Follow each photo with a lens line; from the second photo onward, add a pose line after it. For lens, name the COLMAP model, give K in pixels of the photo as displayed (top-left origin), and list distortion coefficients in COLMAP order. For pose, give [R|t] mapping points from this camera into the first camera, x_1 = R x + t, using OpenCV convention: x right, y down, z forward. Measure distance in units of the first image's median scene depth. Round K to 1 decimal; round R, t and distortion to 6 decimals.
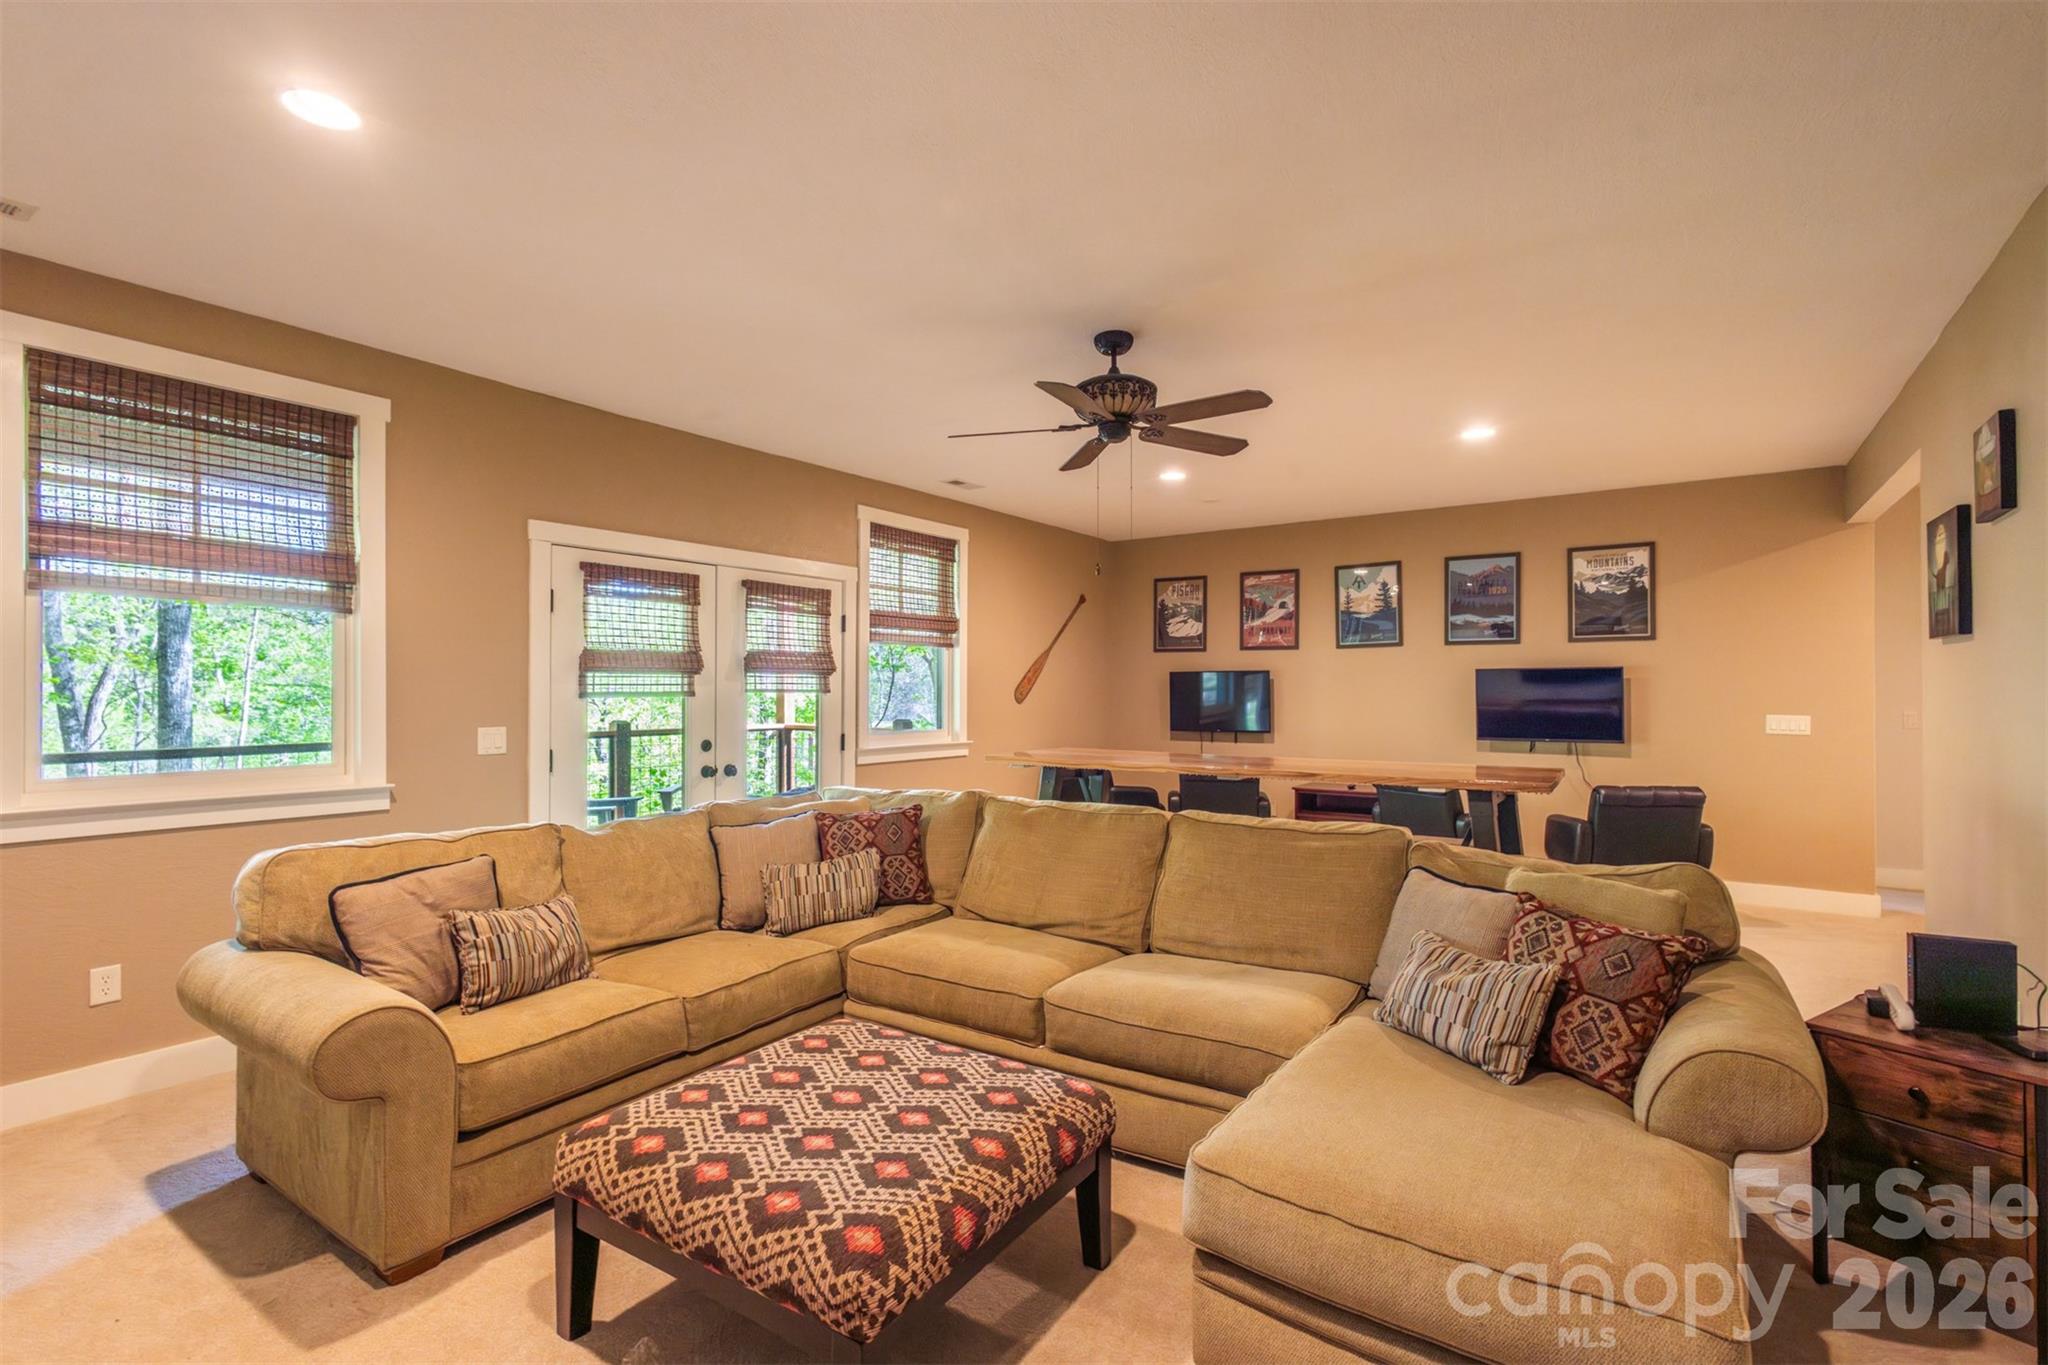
lens RADIAL K [[936.4, 0, 1024.0], [0, 936.4, 682.5], [0, 0, 1]] dist [0.010696, -0.001592]
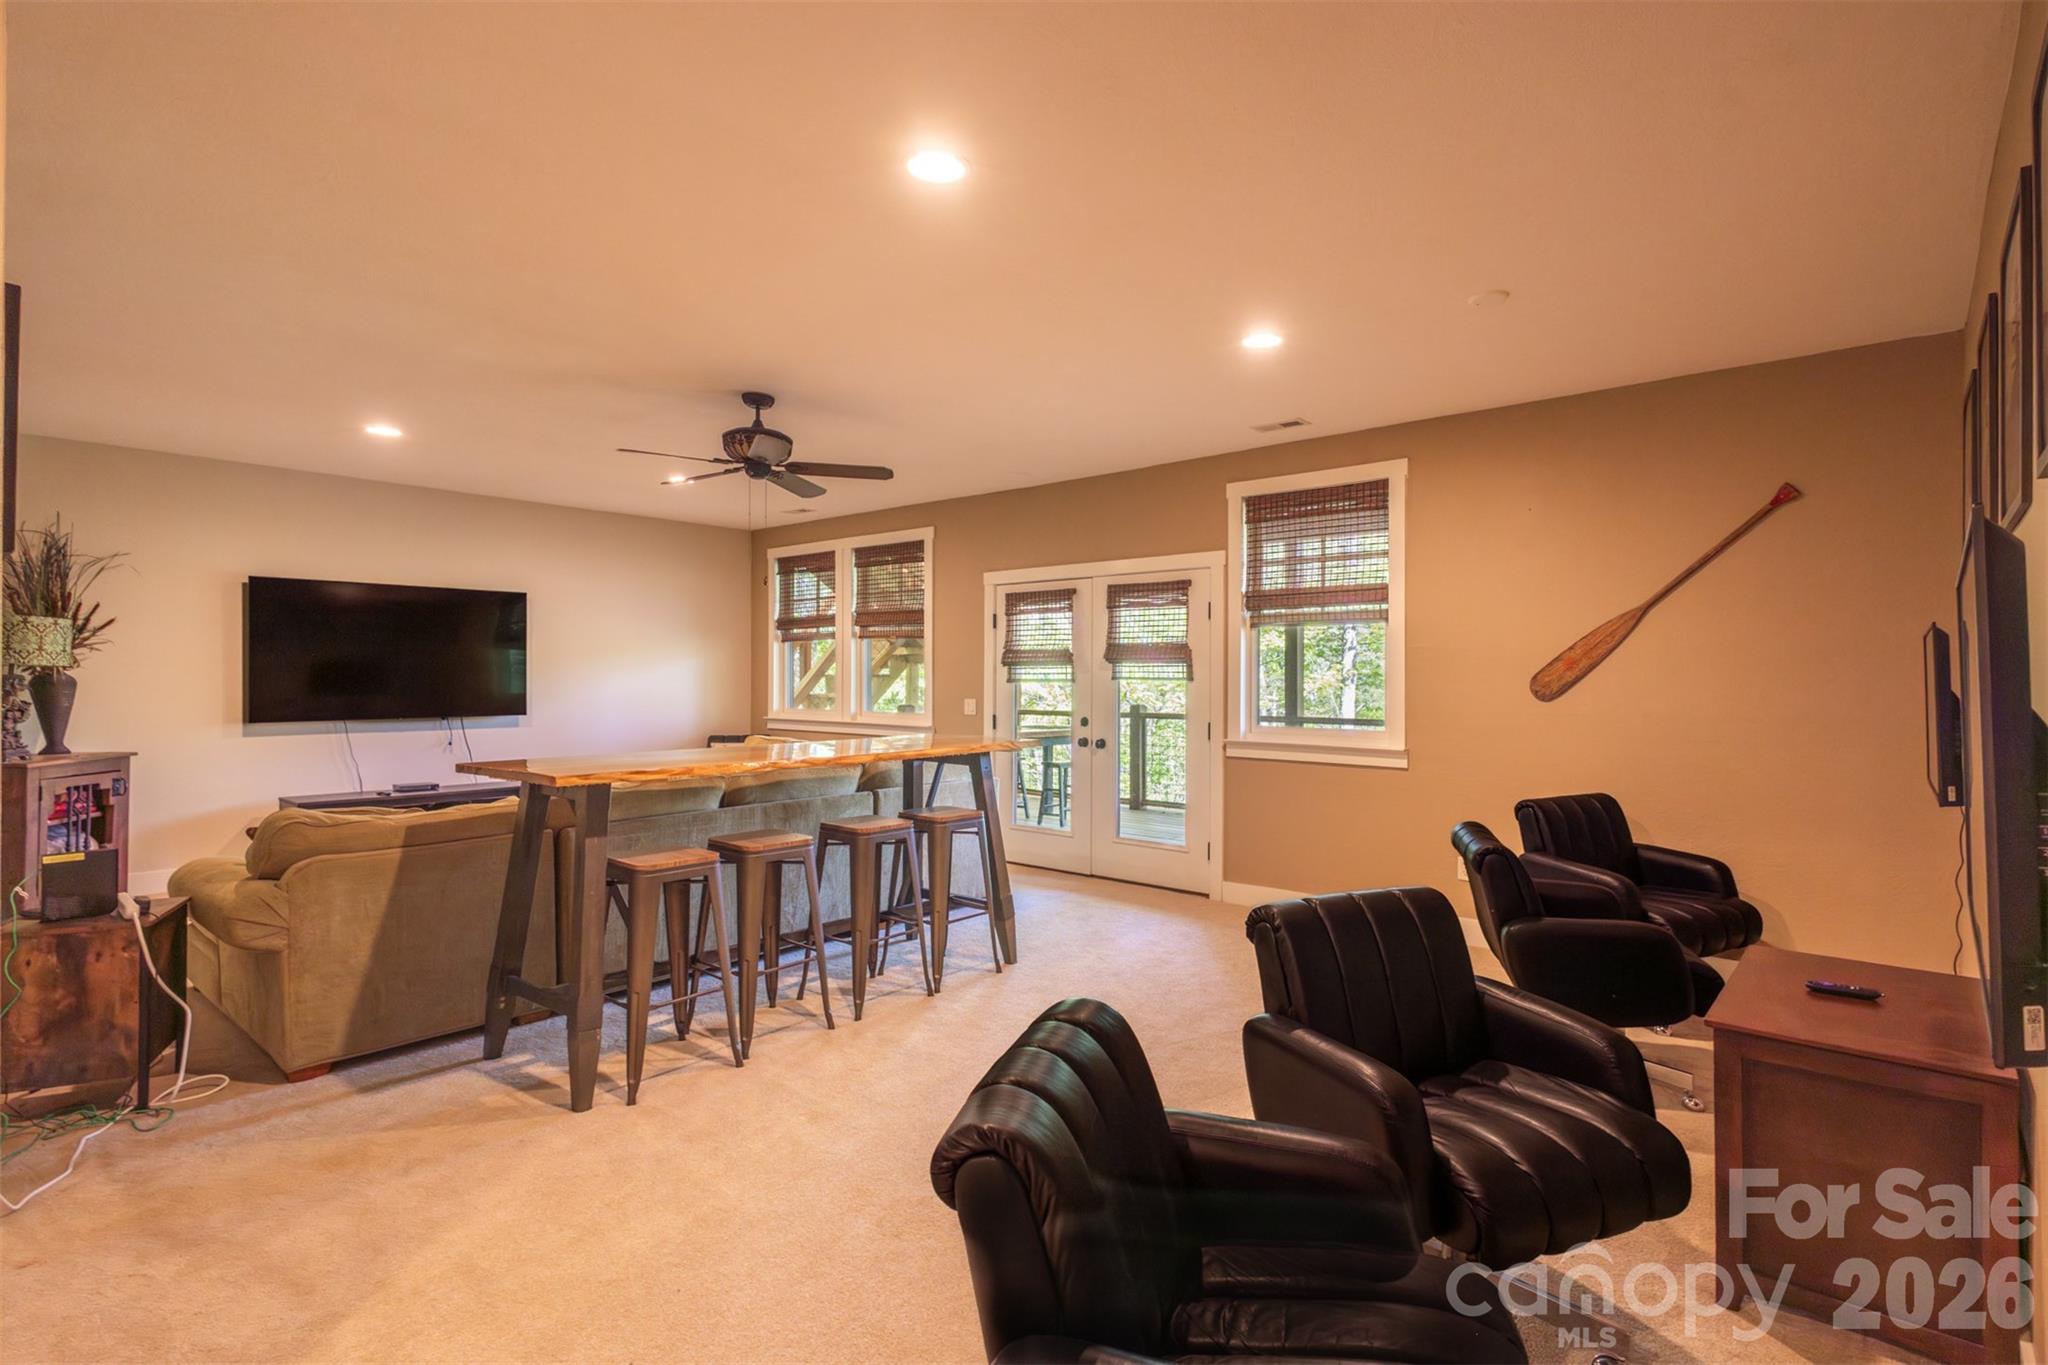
lens RADIAL K [[936.4, 0, 1024.0], [0, 936.4, 682.5], [0, 0, 1]] dist [0.010696, -0.001592]
pose [[-0.081416, 0.006025, -0.996662, 3.693492], [0.004398, 0.999974, 0.005686, 0.026744], [0.996671, -0.003920, -0.081440, 4.064485]]
